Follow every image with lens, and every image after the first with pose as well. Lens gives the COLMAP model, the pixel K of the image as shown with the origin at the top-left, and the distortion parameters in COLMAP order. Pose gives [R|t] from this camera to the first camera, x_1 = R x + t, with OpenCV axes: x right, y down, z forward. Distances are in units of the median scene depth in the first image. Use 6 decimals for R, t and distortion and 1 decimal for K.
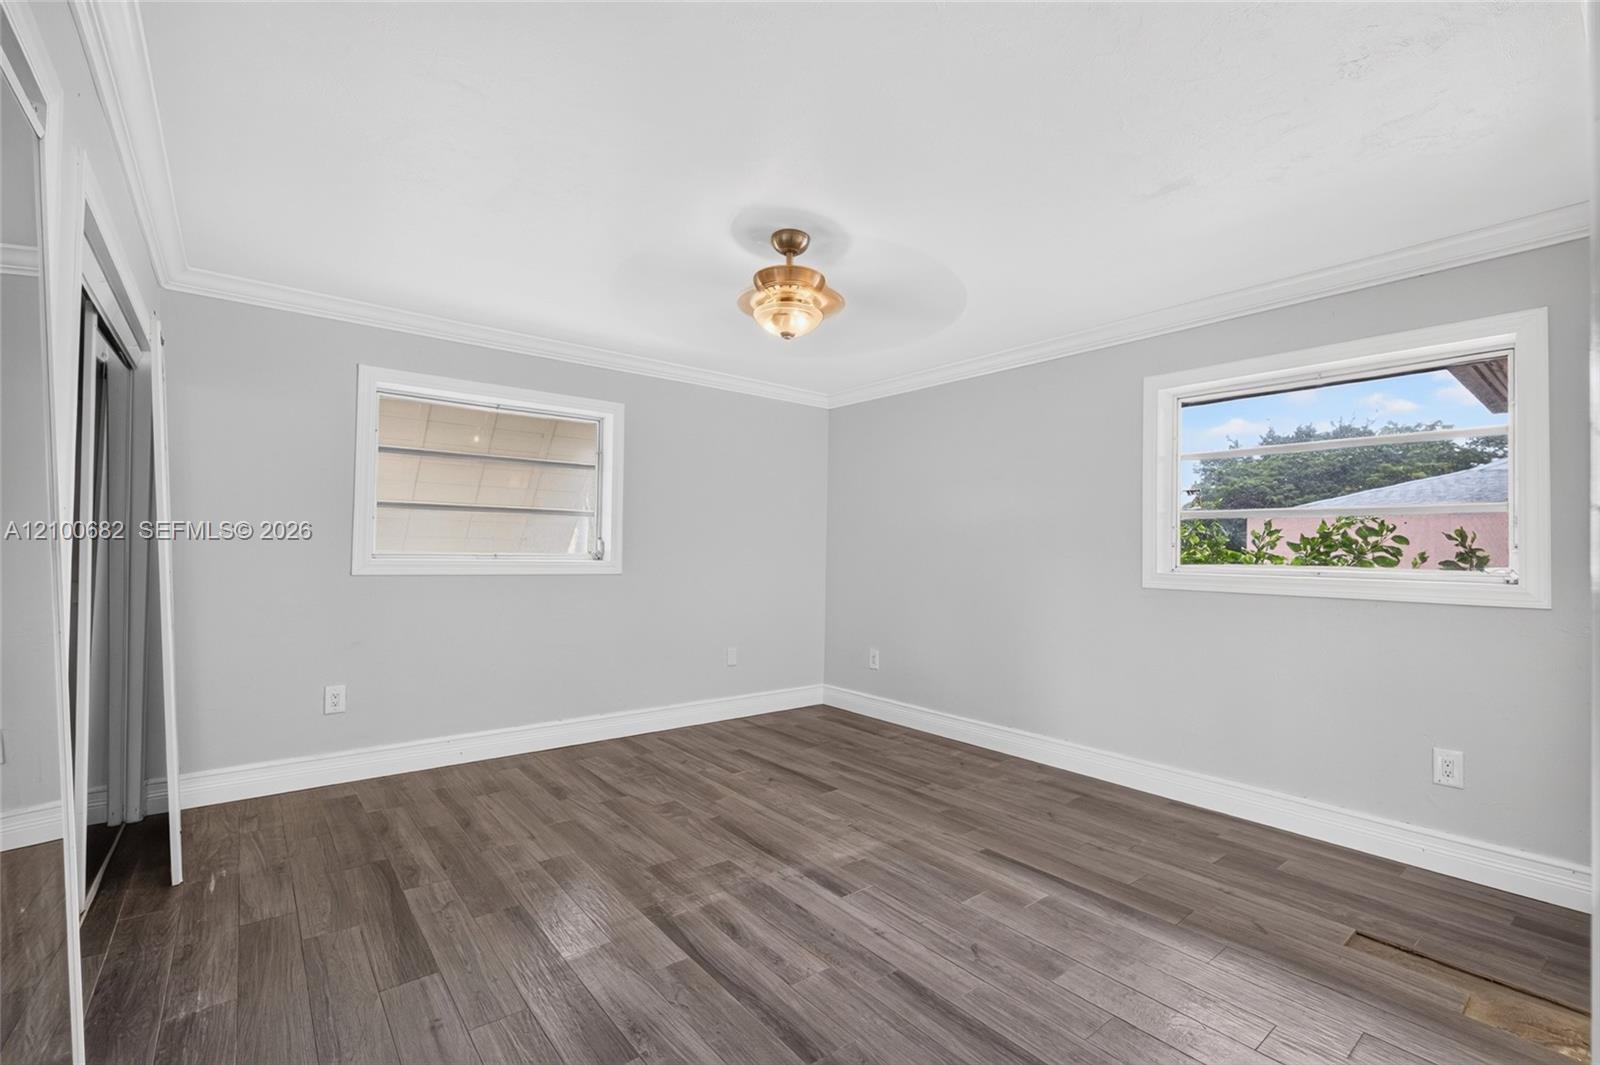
lens RADIAL K [[694.8, 0, 801.5], [0, 694.8, 543.3], [0, 0, 1]] dist [-0.014017, 0.002731]
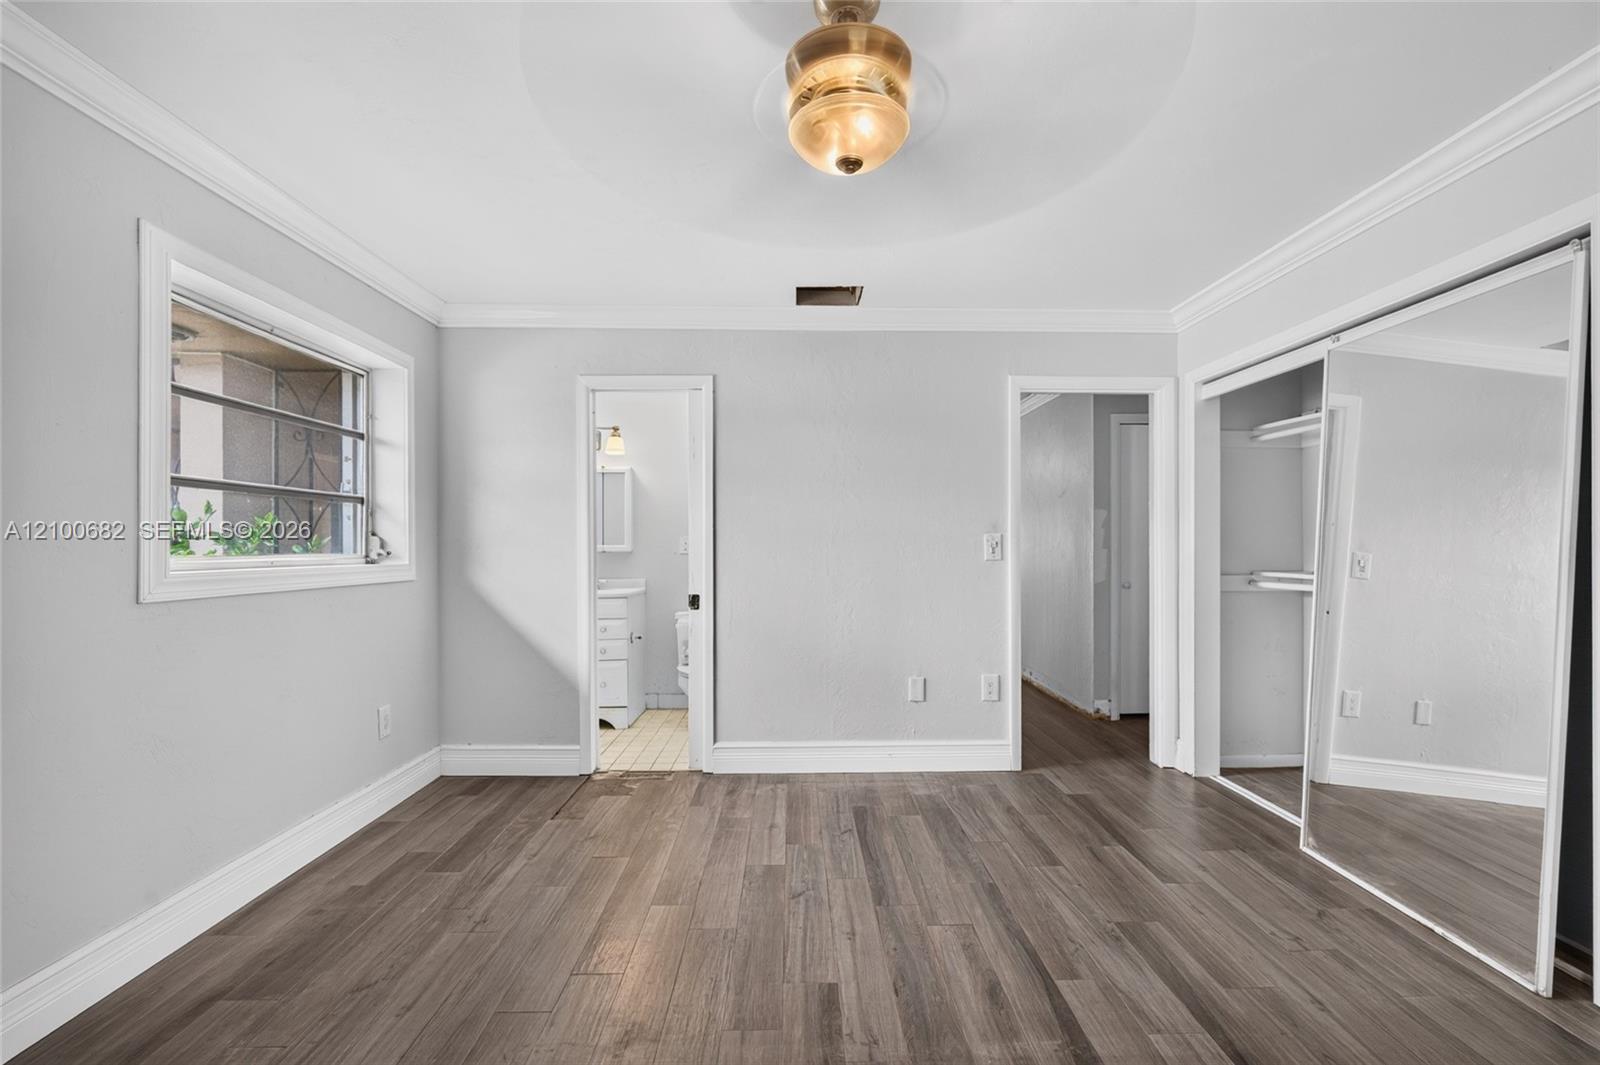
lens RADIAL K [[694.8, 0, 802.1], [0, 694.8, 541.5], [0, 0, 1]] dist [-0.014017, 0.002731]
pose [[-0.788805, -0.010962, 0.614546, -0.422612], [-0.016289, 0.999863, -0.003073, 0.009997], [-0.614427, -0.012434, -0.788875, 1.792859]]
